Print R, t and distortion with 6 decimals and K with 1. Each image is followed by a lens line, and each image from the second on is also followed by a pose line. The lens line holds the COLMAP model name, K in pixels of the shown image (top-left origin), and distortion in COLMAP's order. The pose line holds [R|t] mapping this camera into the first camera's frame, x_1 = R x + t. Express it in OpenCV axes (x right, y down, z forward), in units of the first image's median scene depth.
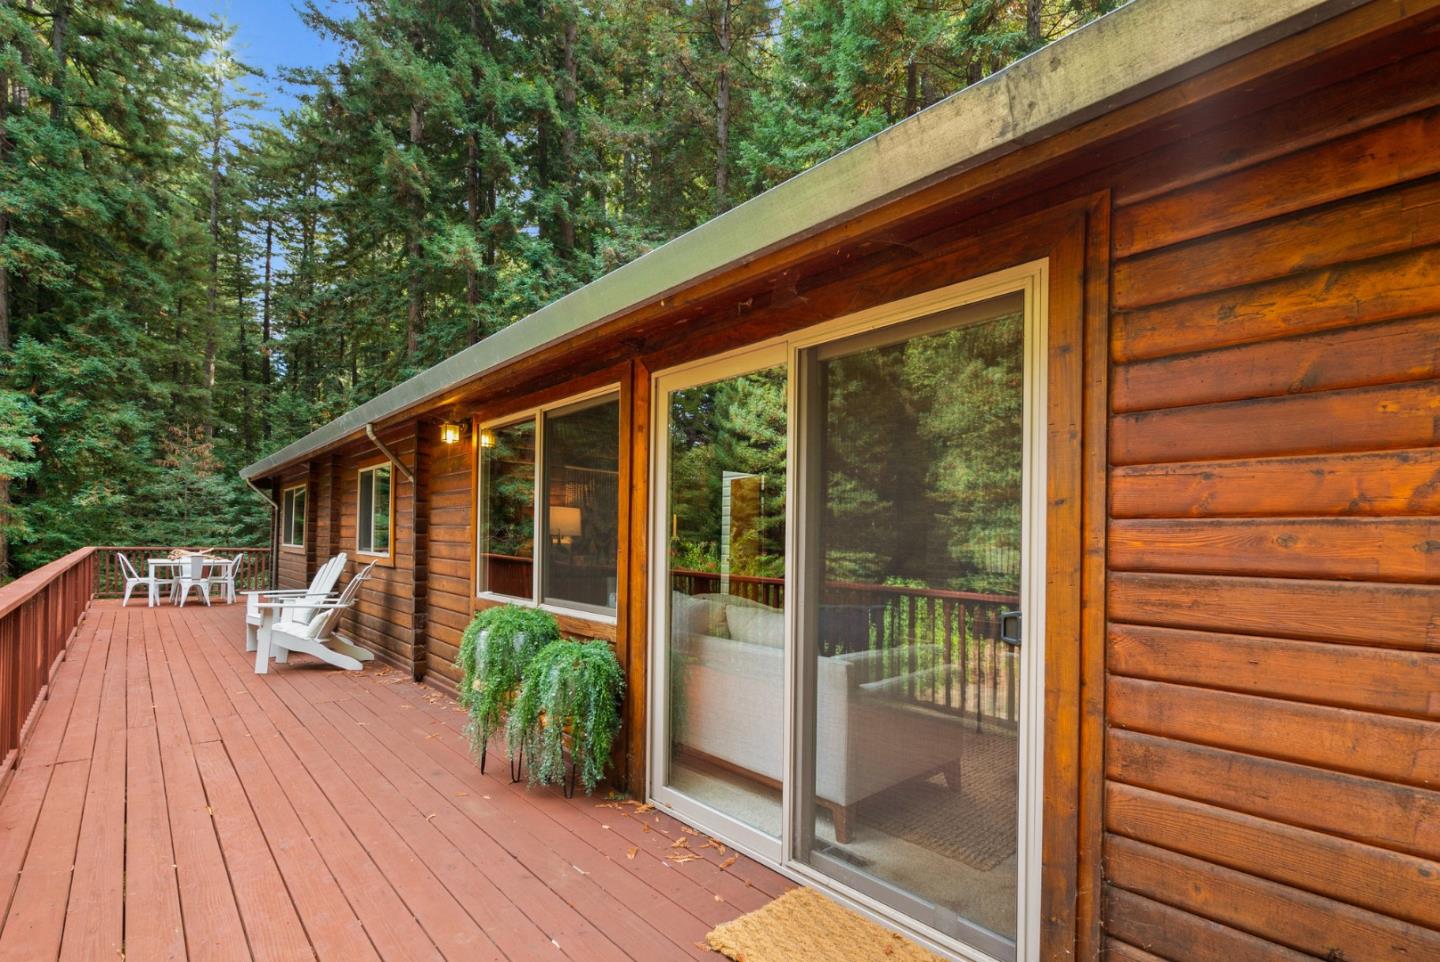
lens RADIAL K [[661.0, 0, 731.2], [0, 661.0, 539.1], [0, 0, 1]] dist [-0.004136, 0.001332]
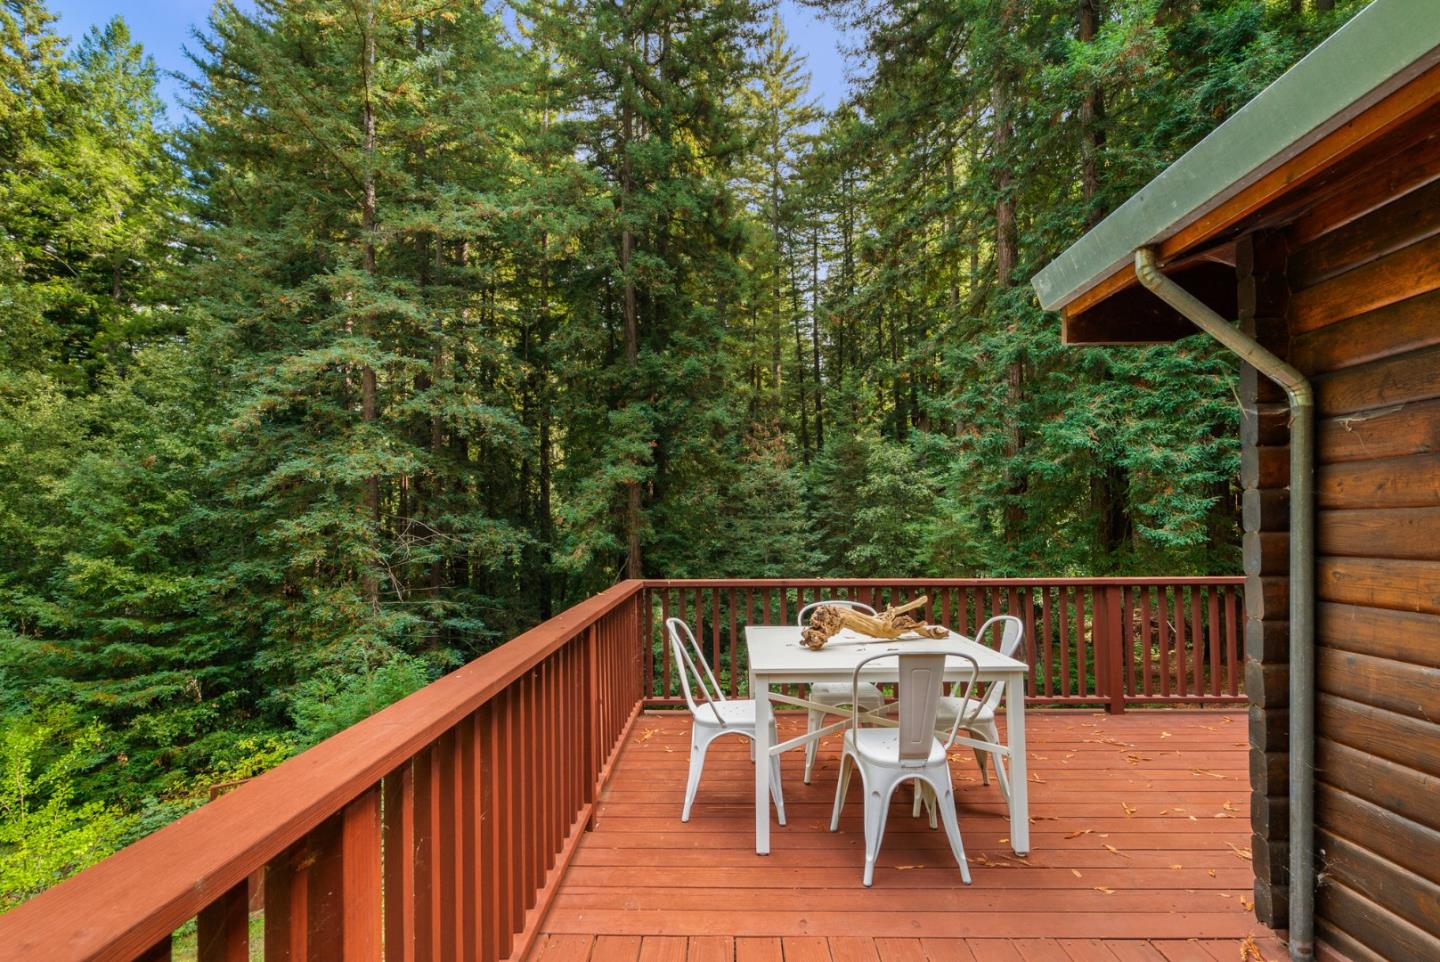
lens RADIAL K [[661.0, 0, 720.0], [0, 661.0, 508.7], [0, 0, 1]] dist [-0.004136, 0.001332]
pose [[0.731115, -0.047999, -0.680564, -0.282367], [0.027312, 0.998782, -0.041102, -0.003805], [0.681708, 0.011463, 0.731535, 0.318180]]
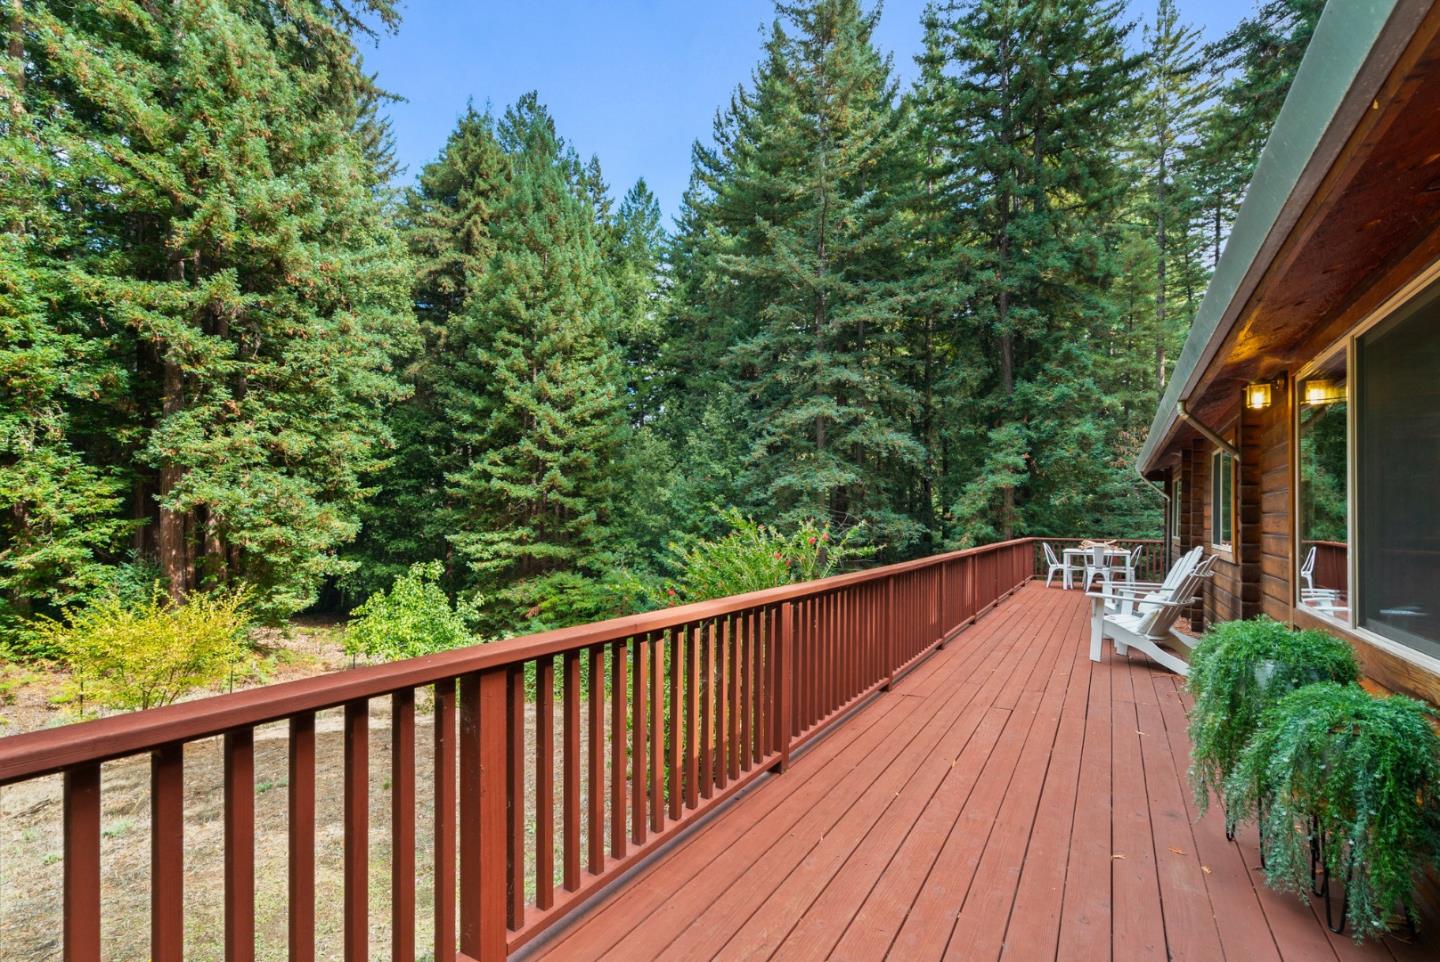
lens RADIAL K [[661.0, 0, 721.3], [0, 661.0, 517.2], [0, 0, 1]] dist [-0.004136, 0.001332]
pose [[0.296267, -0.022225, -0.954847, 0.021964], [0.001315, 0.999738, -0.022862, 0.000357], [0.955104, 0.005518, 0.296218, 0.027029]]
